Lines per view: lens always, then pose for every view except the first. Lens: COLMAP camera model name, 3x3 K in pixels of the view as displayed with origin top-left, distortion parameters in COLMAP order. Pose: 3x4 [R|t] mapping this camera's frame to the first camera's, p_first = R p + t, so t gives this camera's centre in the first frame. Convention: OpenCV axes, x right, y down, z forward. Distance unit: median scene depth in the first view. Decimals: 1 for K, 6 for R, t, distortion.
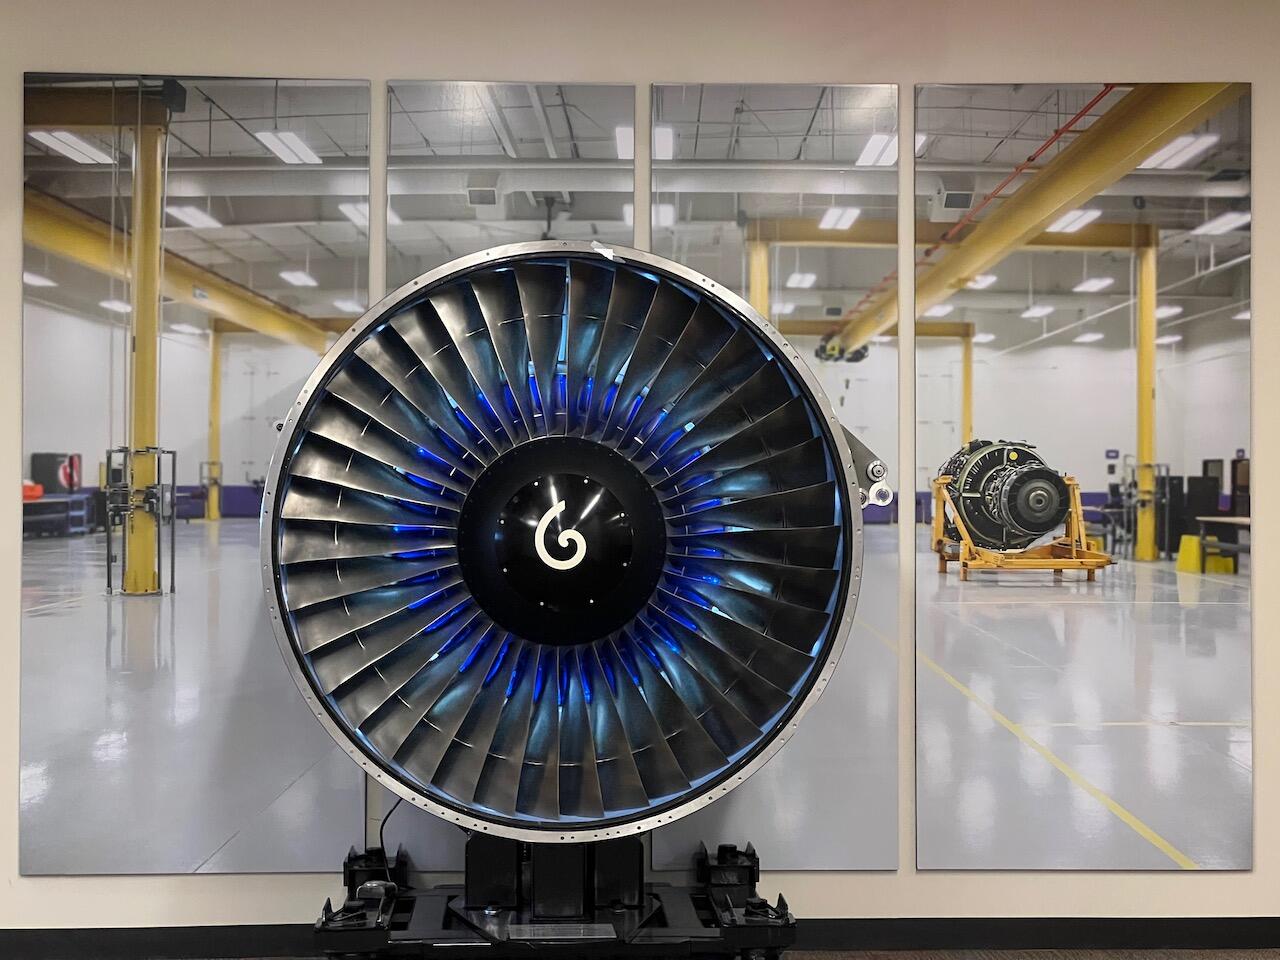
lens RADIAL K [[2877.8, 0, 640.2], [0, 2877.8, 480.1], [0, 0, 1]] dist [0.257219, 0.000000]
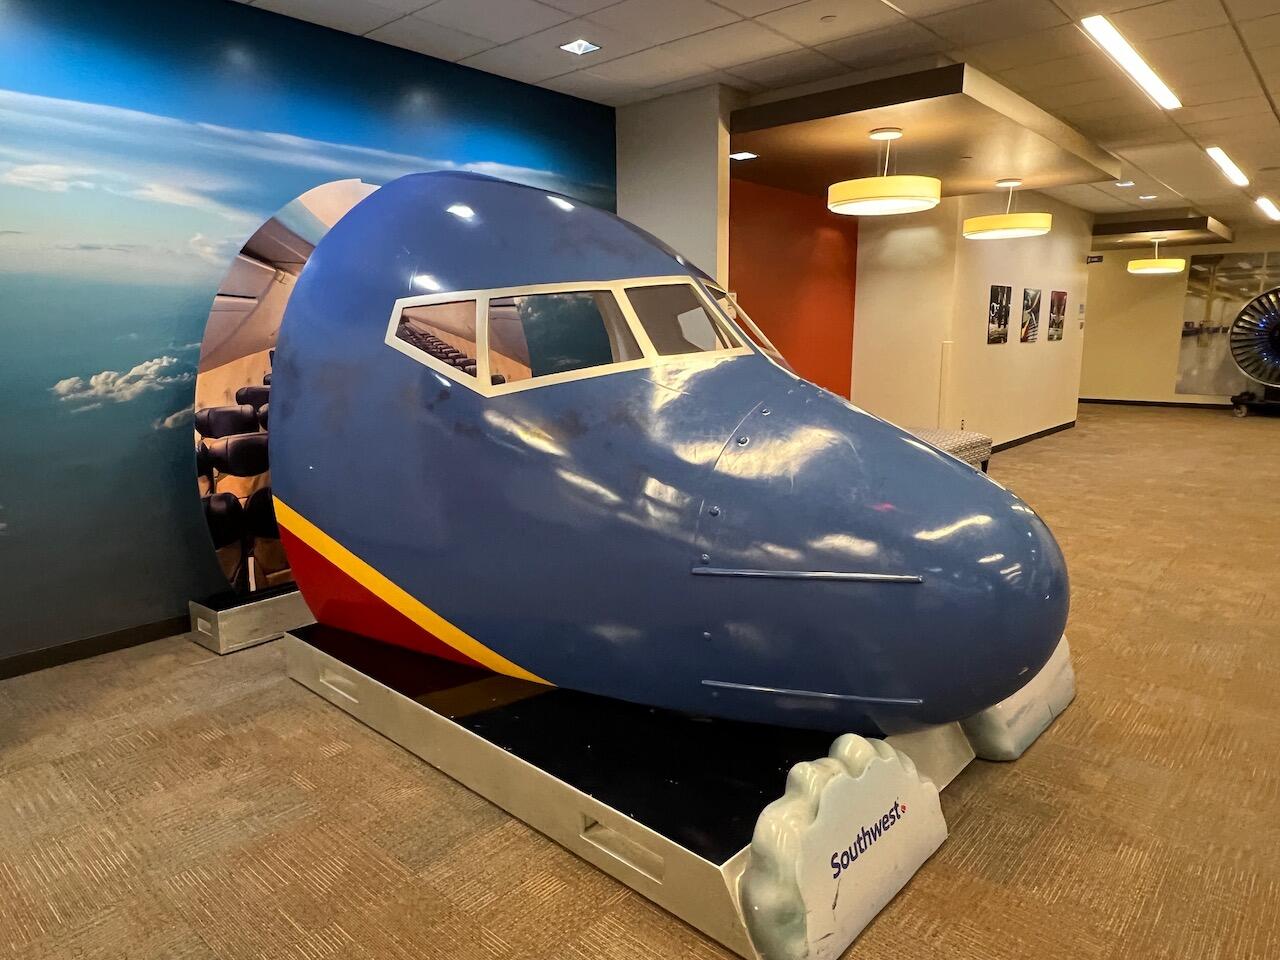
lens RADIAL K [[821.8, 0, 640.2], [0, 821.8, 480.3], [0, 0, 1]] dist [0.003184, 0.000547]
pose [[0.724119, 0.120188, -0.679122, 0.165420], [0.001936, 0.984340, 0.176269, 0.010853], [0.689673, -0.128954, 0.712546, -1.004786]]
